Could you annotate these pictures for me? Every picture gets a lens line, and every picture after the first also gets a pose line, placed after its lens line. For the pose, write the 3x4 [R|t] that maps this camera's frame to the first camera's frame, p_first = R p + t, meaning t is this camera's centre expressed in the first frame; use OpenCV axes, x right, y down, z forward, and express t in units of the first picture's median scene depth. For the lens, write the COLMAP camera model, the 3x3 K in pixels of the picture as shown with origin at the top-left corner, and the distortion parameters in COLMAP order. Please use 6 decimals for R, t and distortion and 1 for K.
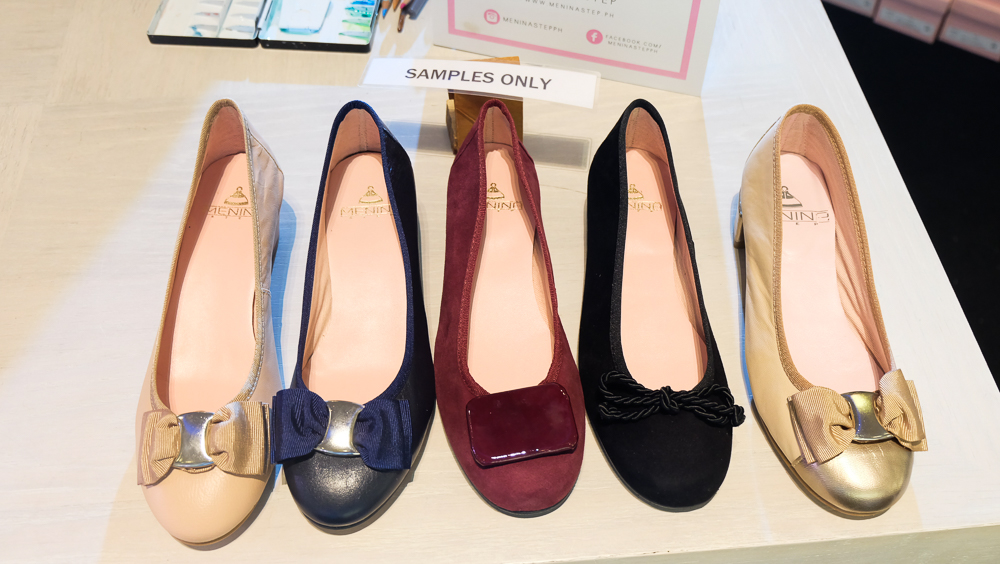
lens RADIAL K [[1051.1, 0, 499.0], [0, 1051.1, 282.0], [0, 0, 1]] dist [-0.017550, 0.000000]
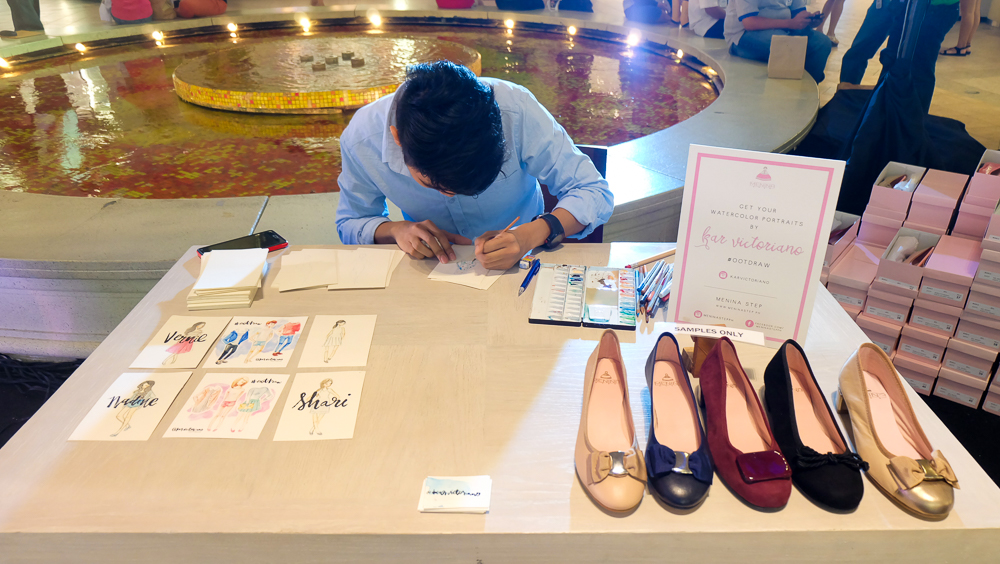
lens RADIAL K [[726.3, 0, 501.7], [0, 726.3, 282.3], [0, 0, 1]] dist [-0.004596, 0.010865]
pose [[0.996463, 0.030324, -0.078376, -0.386384], [-0.058157, 0.922066, -0.382638, 0.365352], [0.060665, 0.385842, 0.920568, -0.536605]]
